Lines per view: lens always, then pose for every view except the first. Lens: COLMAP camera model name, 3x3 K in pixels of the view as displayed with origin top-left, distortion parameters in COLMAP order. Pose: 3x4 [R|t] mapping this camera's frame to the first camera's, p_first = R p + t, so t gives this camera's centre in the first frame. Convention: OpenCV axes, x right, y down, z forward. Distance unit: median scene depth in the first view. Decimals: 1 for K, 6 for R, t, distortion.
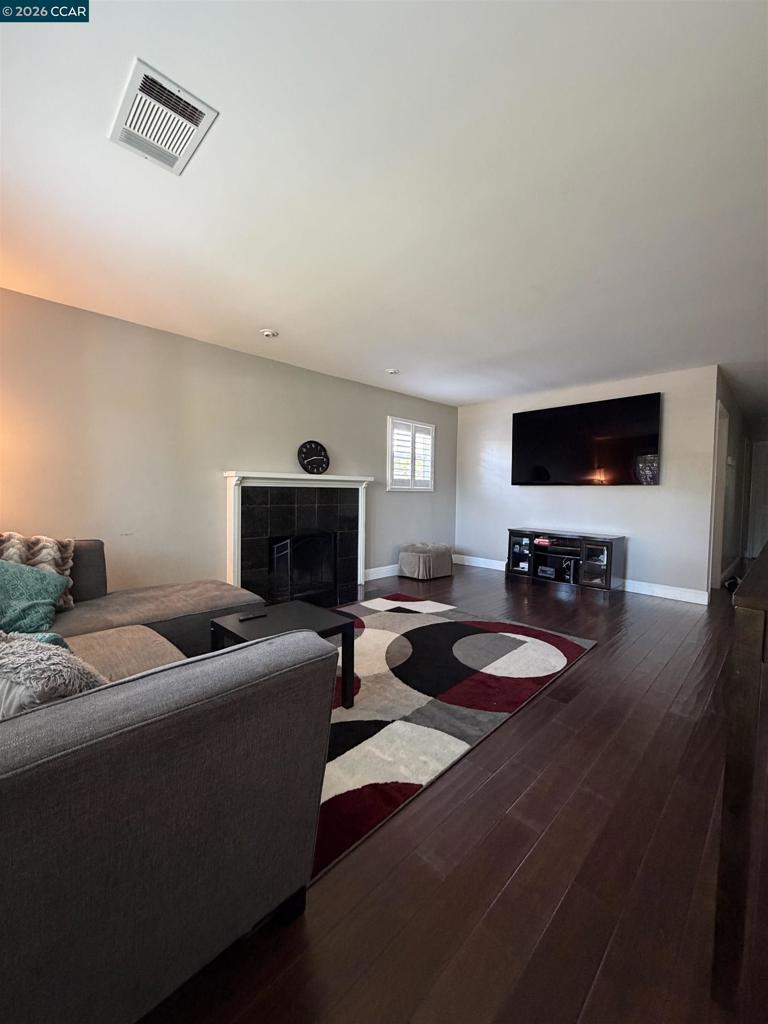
lens RADIAL K [[410.0, 0, 378.6], [0, 410.0, 513.5], [0, 0, 1]] dist [0.010680, -0.000602]
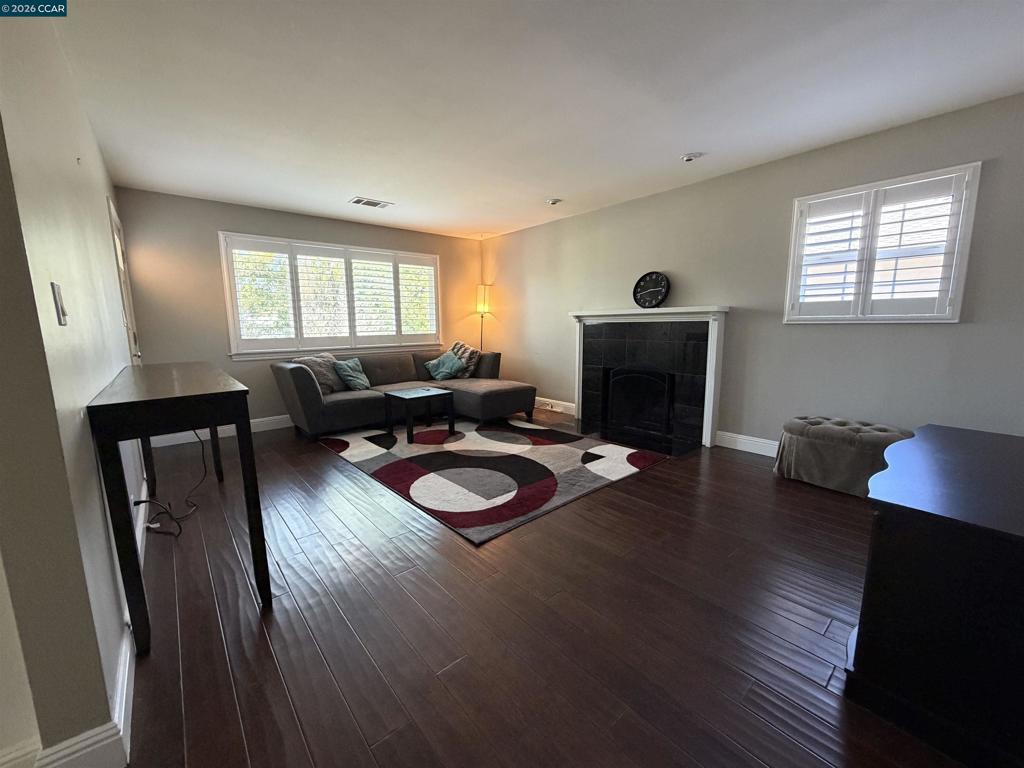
lens RADIAL K [[410.0, 0, 506.4], [0, 410.0, 385.7], [0, 0, 1]] dist [0.010680, -0.000602]
pose [[-0.082891, 0.142073, -0.986379, 0.829752], [-0.040531, 0.988486, 0.145782, -0.043193], [0.995734, 0.052063, -0.076178, 0.753786]]
